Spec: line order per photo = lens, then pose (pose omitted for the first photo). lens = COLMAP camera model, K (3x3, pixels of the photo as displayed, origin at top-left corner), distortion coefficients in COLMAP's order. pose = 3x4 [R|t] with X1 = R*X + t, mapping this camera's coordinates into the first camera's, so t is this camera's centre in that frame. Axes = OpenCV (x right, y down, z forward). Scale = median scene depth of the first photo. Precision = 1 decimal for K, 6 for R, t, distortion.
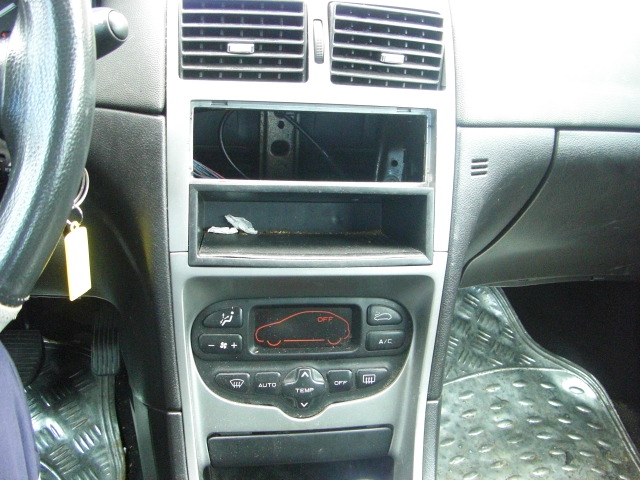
lens RADIAL K [[715.6, 0, 316.1], [0, 715.6, 235.3], [0, 0, 1]] dist [-0.139357, 0.000000]
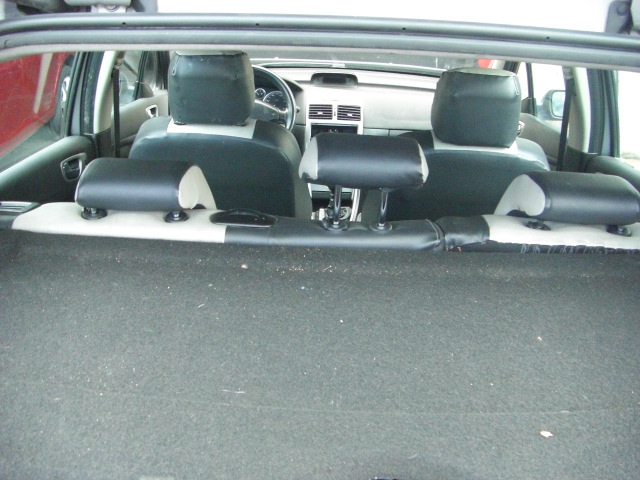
lens RADIAL K [[715.6, 0, 320.1], [0, 715.6, 238.8], [0, 0, 1]] dist [-0.139357, 0.000000]
pose [[0.982542, 0.013060, -0.185582, 0.753493], [-0.035970, 0.992046, -0.120626, 1.103764], [0.182530, 0.125196, 0.975197, -3.440648]]
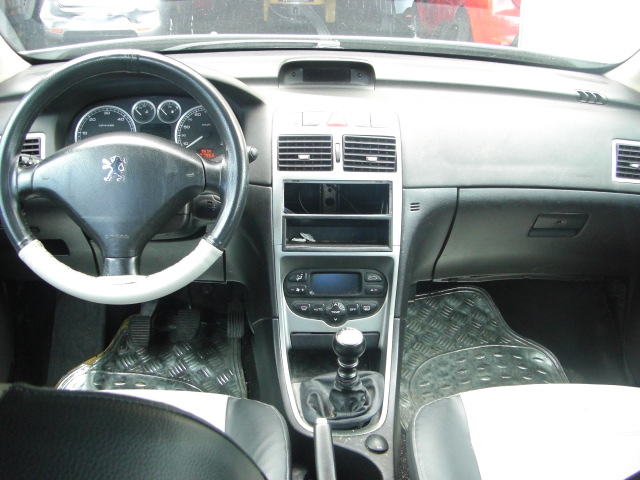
lens RADIAL K [[715.6, 0, 321.8], [0, 715.6, 243.7], [0, 0, 1]] dist [-0.139357, 0.000000]
pose [[0.990468, -0.014816, -0.136944, 0.222446], [0.003212, 0.996412, -0.084570, 0.180069], [0.137706, 0.083324, 0.986962, -1.063004]]
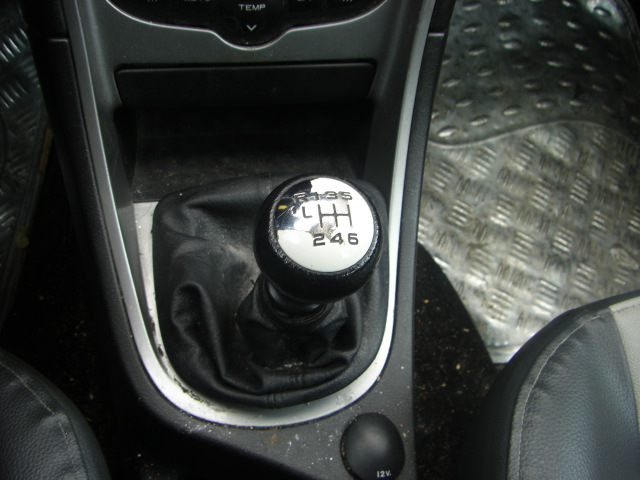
lens RADIAL K [[715.6, 0, 314.5], [0, 715.6, 237.8], [0, 0, 1]] dist [-0.139357, 0.000000]
pose [[0.998658, 0.044054, 0.027222, 0.032750], [-0.051771, 0.836526, 0.545476, 0.029213], [0.001258, -0.546153, 0.837684, 0.289512]]
